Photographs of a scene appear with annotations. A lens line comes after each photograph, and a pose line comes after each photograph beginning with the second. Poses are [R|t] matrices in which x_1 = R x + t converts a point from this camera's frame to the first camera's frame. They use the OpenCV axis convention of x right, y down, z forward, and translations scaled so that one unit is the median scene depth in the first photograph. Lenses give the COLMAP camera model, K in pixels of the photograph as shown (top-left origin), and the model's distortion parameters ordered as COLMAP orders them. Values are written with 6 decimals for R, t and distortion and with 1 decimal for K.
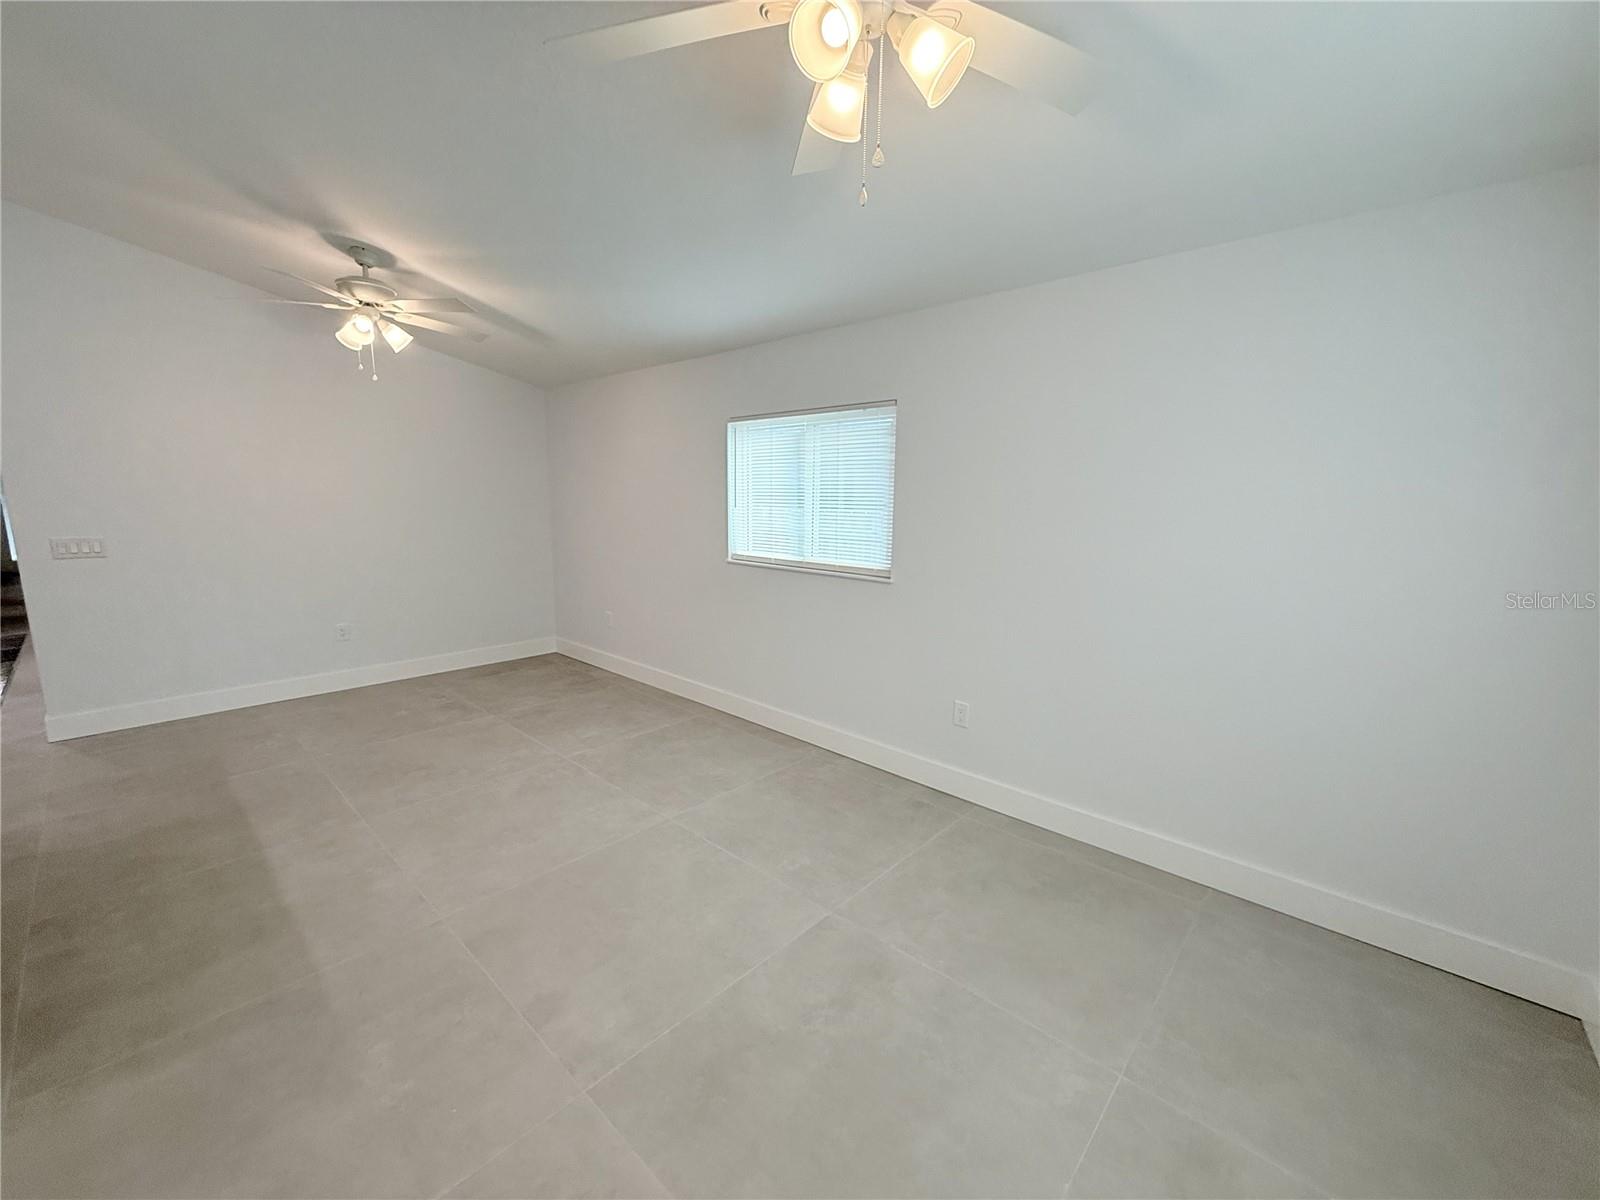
lens RADIAL K [[641.8, 0, 795.8], [0, 641.8, 601.6], [0, 0, 1]] dist [0.000351, 0.000245]
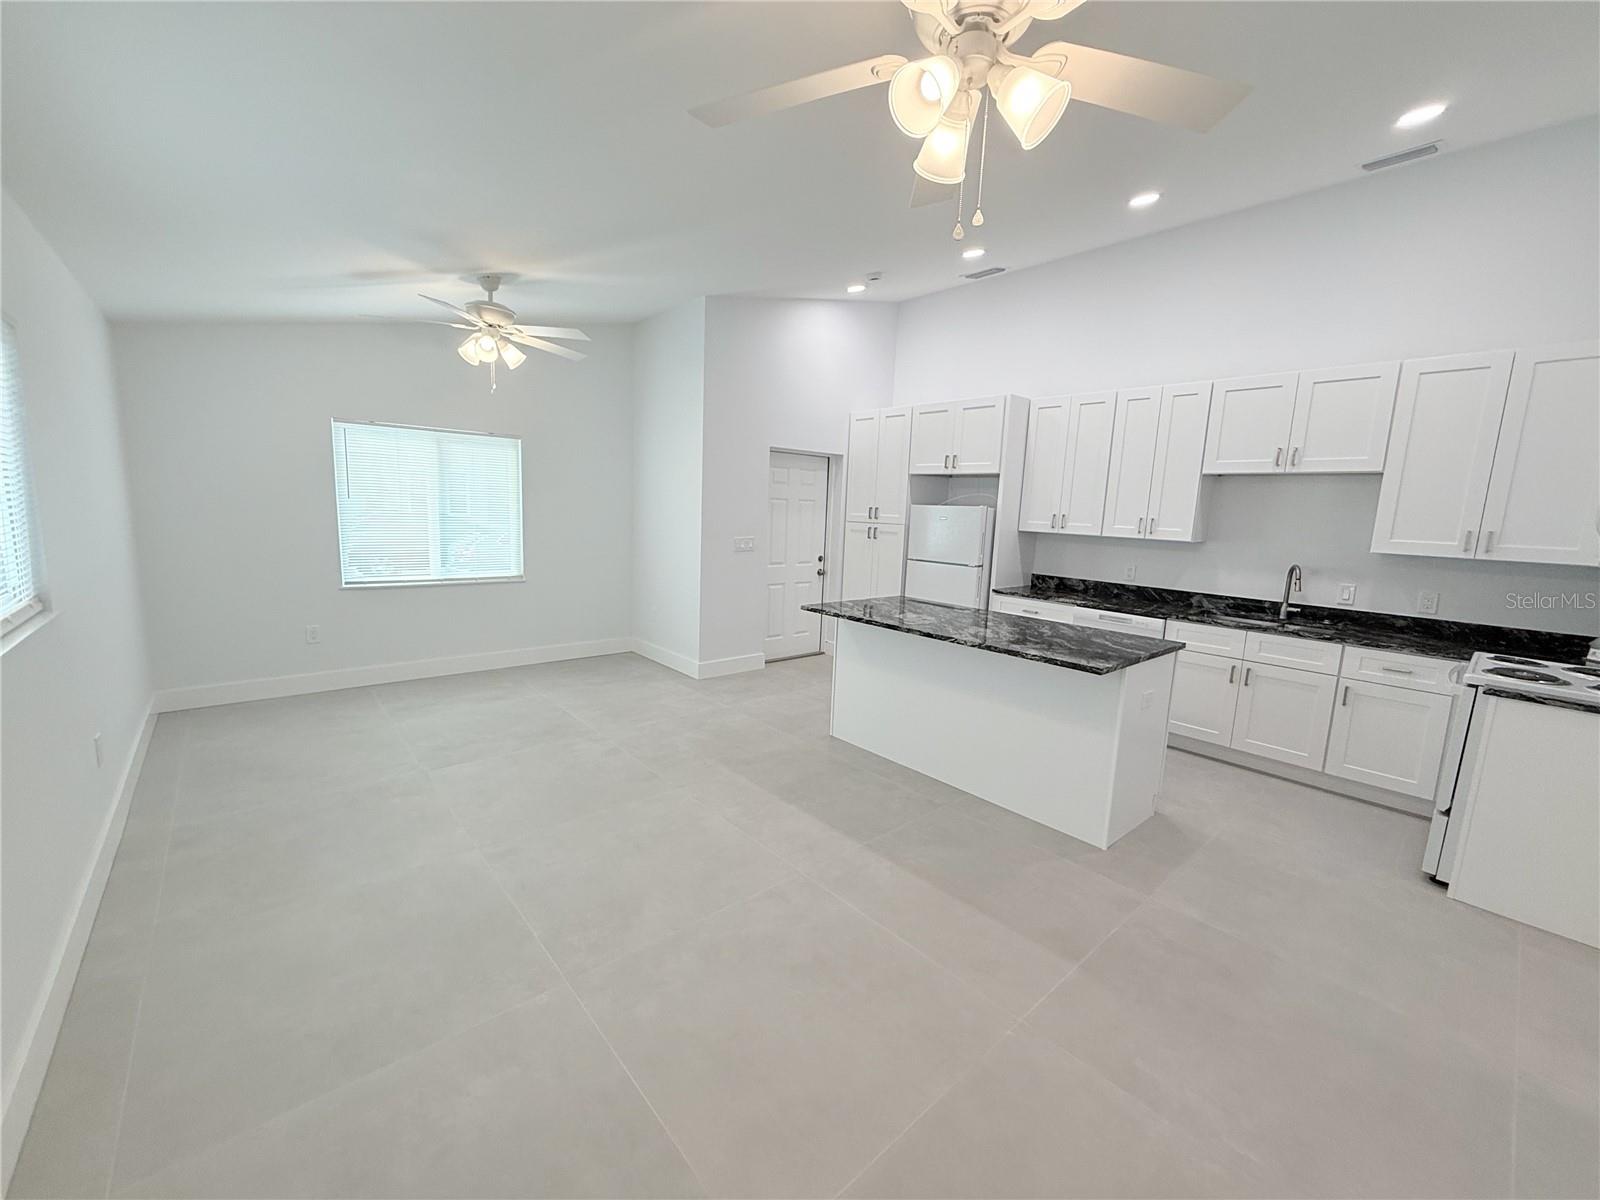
lens RADIAL K [[635.2, 0, 795.2], [0, 635.2, 603.2], [0, 0, 1]] dist [0.001603, 0.000251]
pose [[-0.992813, -0.069096, 0.097710, -0.620069], [-0.034758, 0.947772, 0.317049, -0.256057], [-0.114513, 0.311374, -0.943363, 1.479896]]
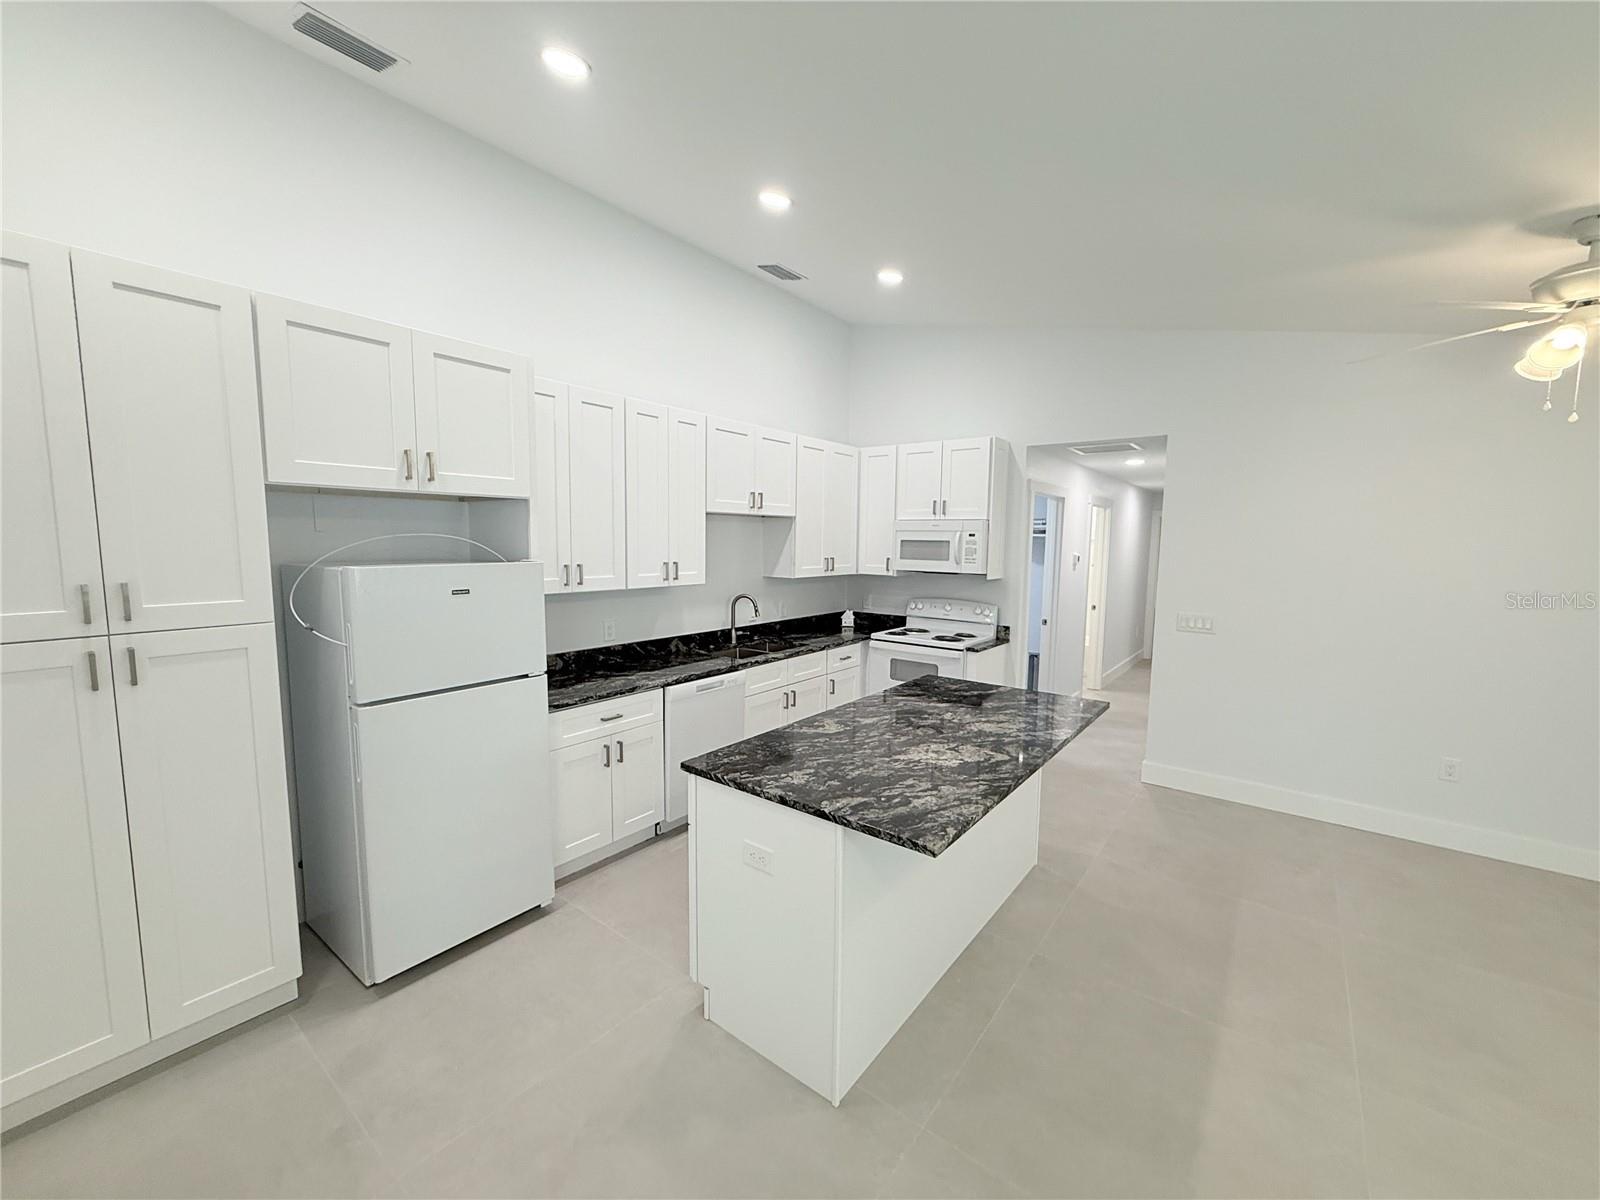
lens RADIAL K [[641.8, 0, 795.8], [0, 641.8, 601.6], [0, 0, 1]] dist [0.000351, 0.000245]
pose [[0.080285, 0.086580, -0.993005, -0.080013], [-0.178478, 0.981369, 0.071136, -0.083264], [0.980663, 0.171518, 0.094241, 0.231785]]
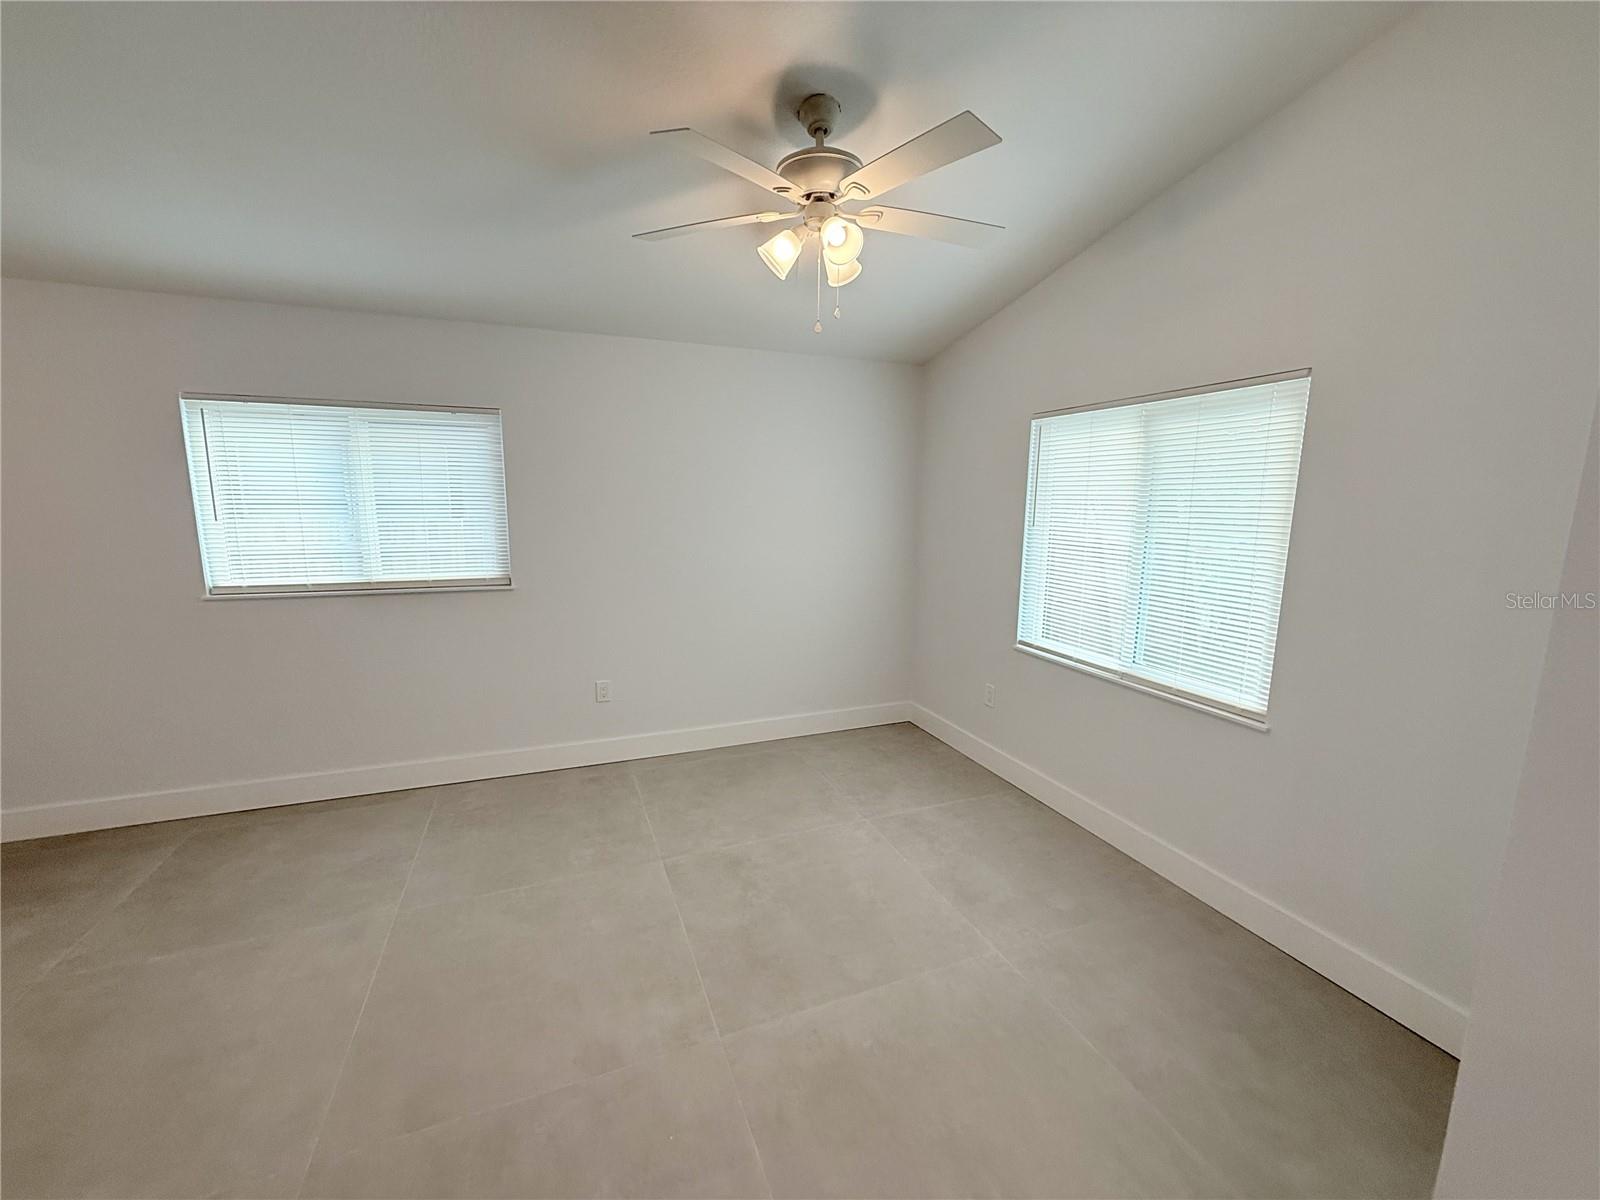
lens RADIAL K [[635.2, 0, 795.2], [0, 635.2, 603.2], [0, 0, 1]] dist [0.001603, 0.000251]
pose [[0.435506, -0.149018, 0.887766, -0.546579], [0.147259, 0.984711, 0.093051, -0.034268], [-0.888059, 0.090207, 0.450792, 0.150928]]
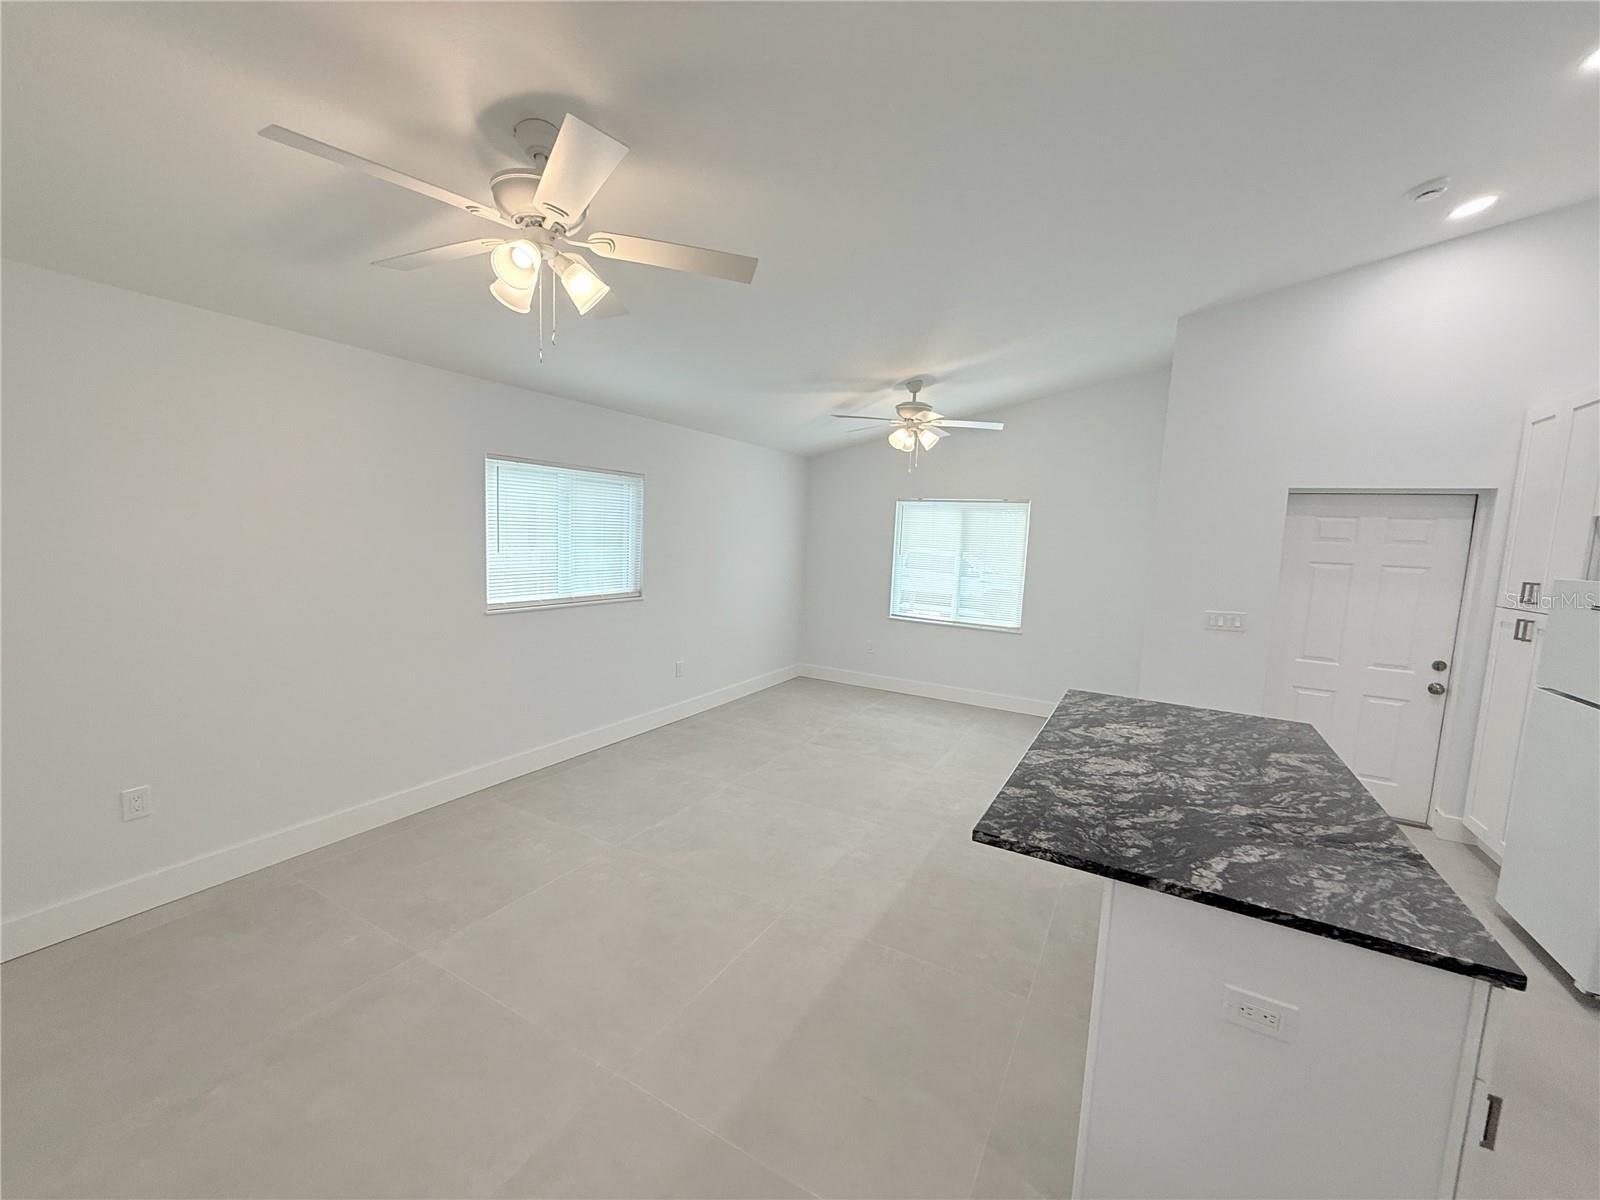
lens RADIAL K [[638.5, 0, 800.7], [0, 638.5, 605.5], [0, 0, 1]] dist [-0.000851, -0.000017]
pose [[-0.229603, -0.133735, 0.964053, -1.294887], [0.119374, 0.979167, 0.164262, -0.205001], [-0.965936, 0.152798, -0.208855, 0.949447]]
